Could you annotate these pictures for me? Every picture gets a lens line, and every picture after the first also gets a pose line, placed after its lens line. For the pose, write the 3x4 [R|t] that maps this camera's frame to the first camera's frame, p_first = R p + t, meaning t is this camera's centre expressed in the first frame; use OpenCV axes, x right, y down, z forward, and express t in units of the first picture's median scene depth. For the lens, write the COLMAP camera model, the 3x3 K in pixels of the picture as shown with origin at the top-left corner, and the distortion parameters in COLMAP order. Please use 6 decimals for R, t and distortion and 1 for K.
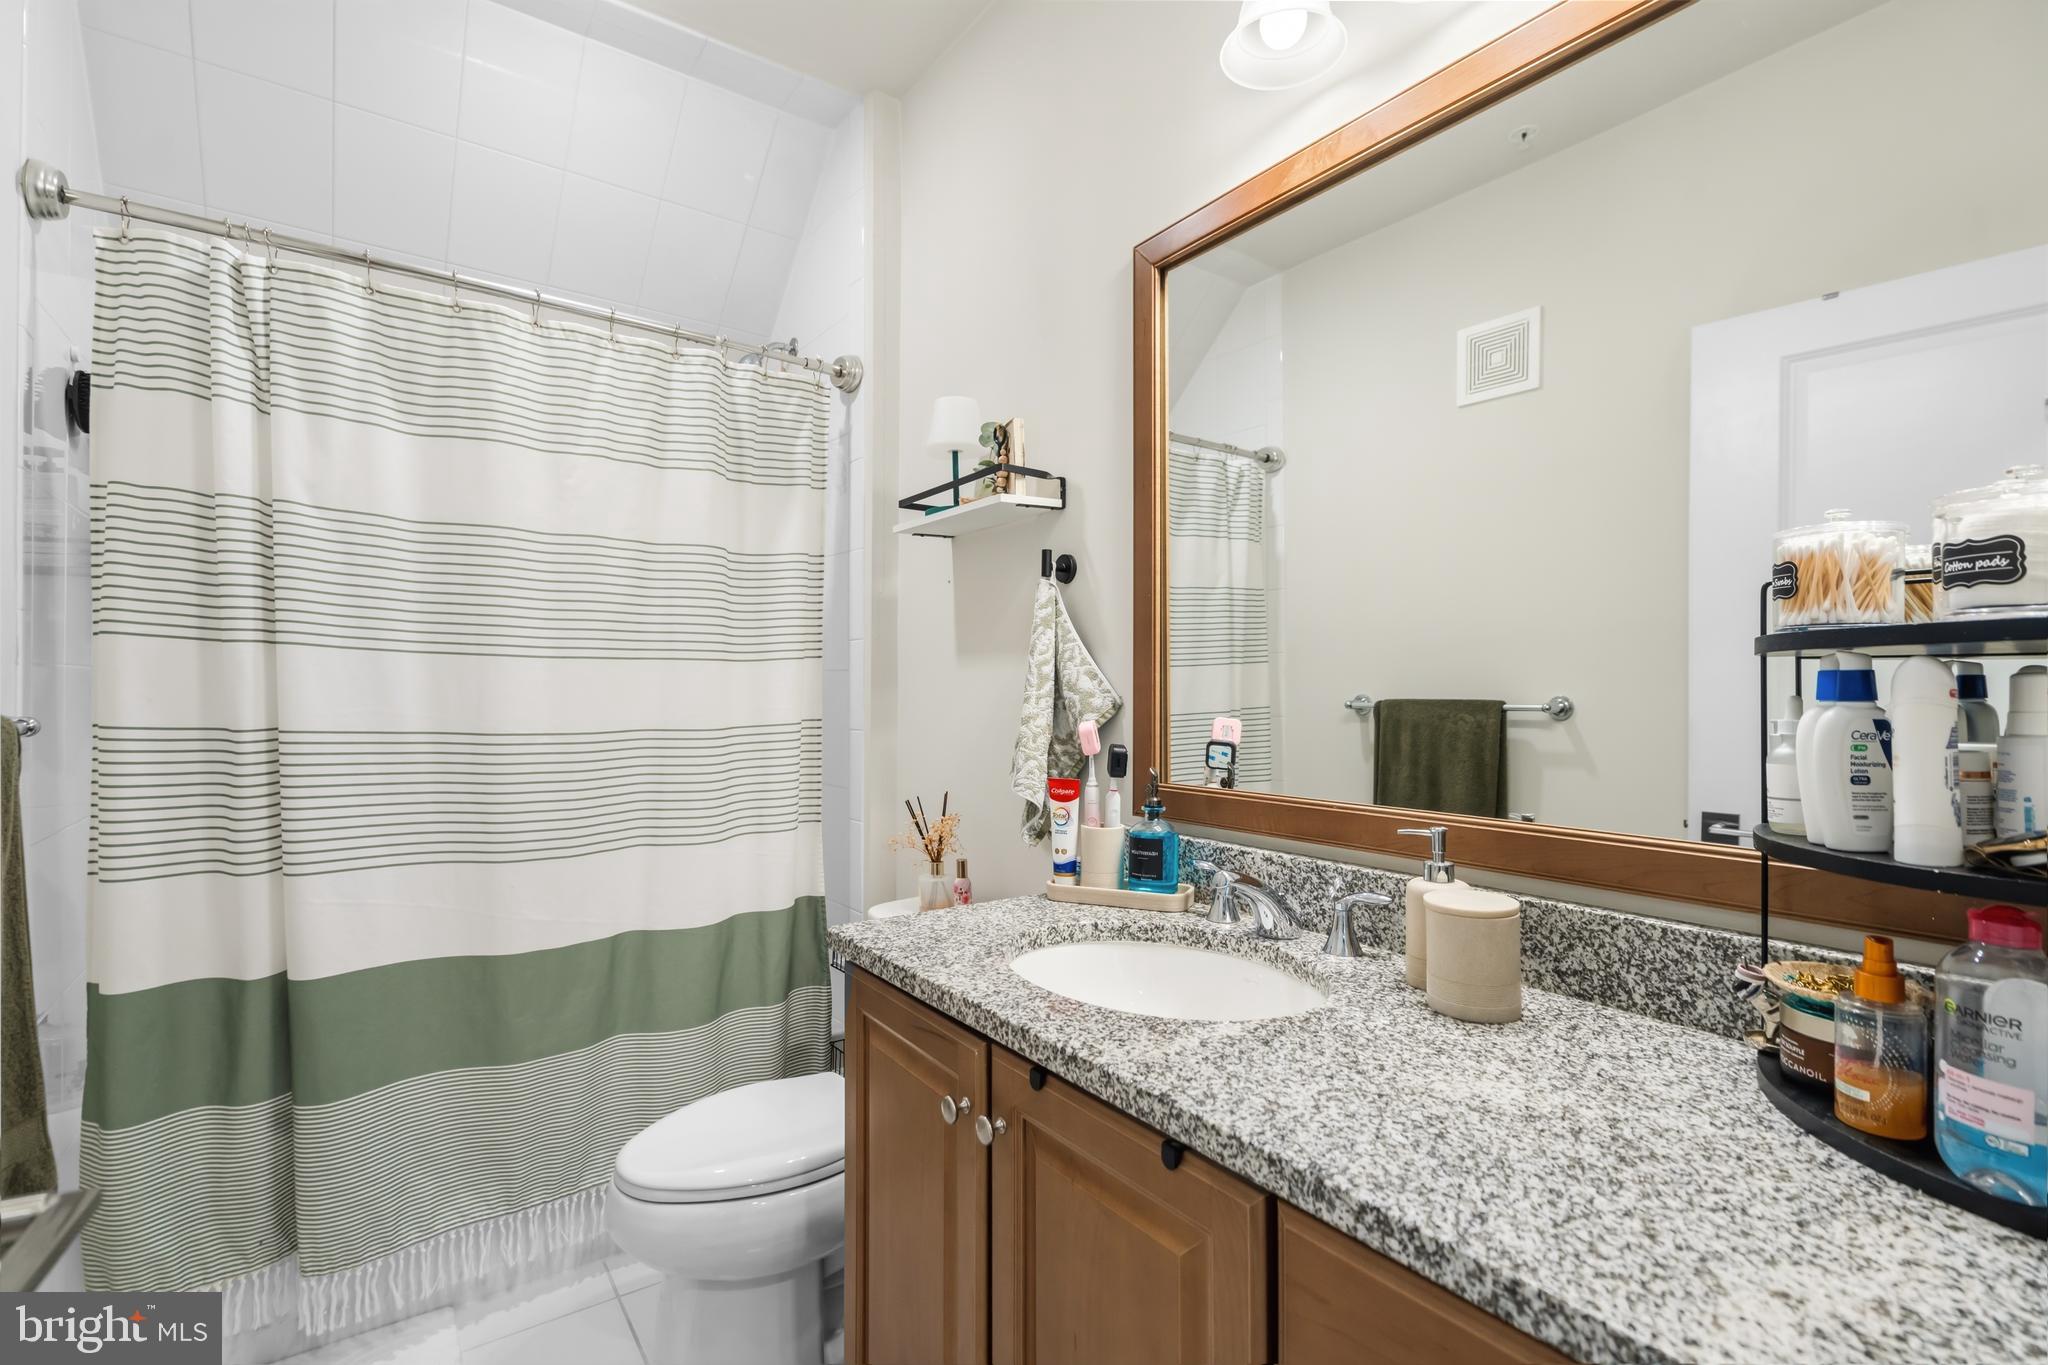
lens RADIAL K [[931.2, 0, 1020.8], [0, 931.2, 693.0], [0, 0, 1]] dist [-0.001634, 0.000946]
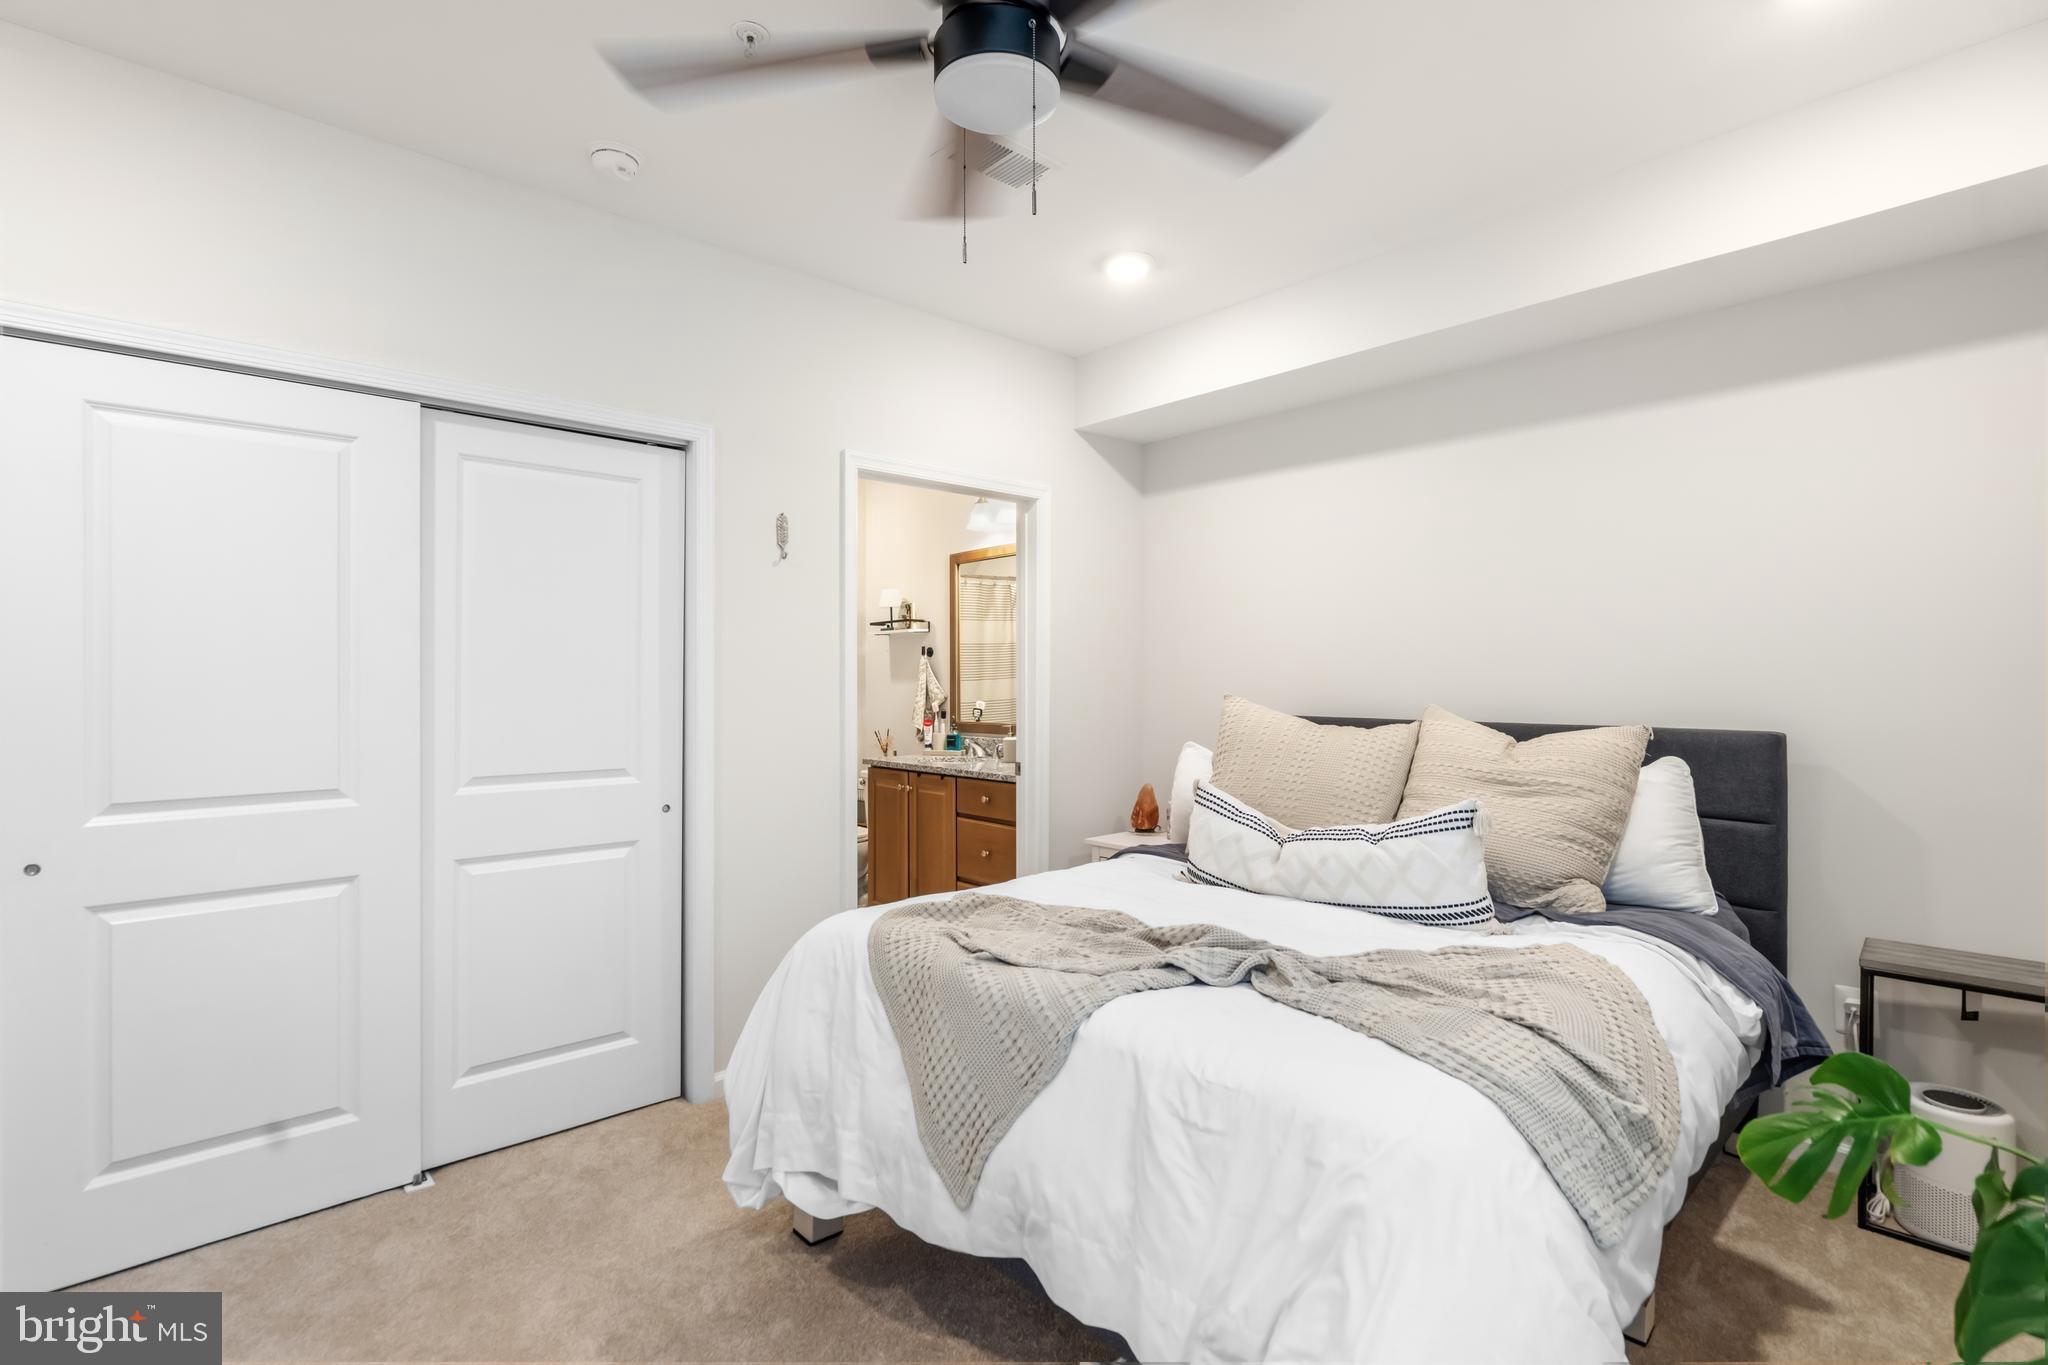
lens RADIAL K [[931.2, 0, 1016.4], [0, 931.2, 687.4], [0, 0, 1]] dist [-0.001634, 0.000946]
pose [[0.993836, -0.005396, 0.110732, -0.007574], [0.004592, 0.999961, 0.007512, -0.043054], [-0.110768, -0.006957, 0.993822, -2.145107]]
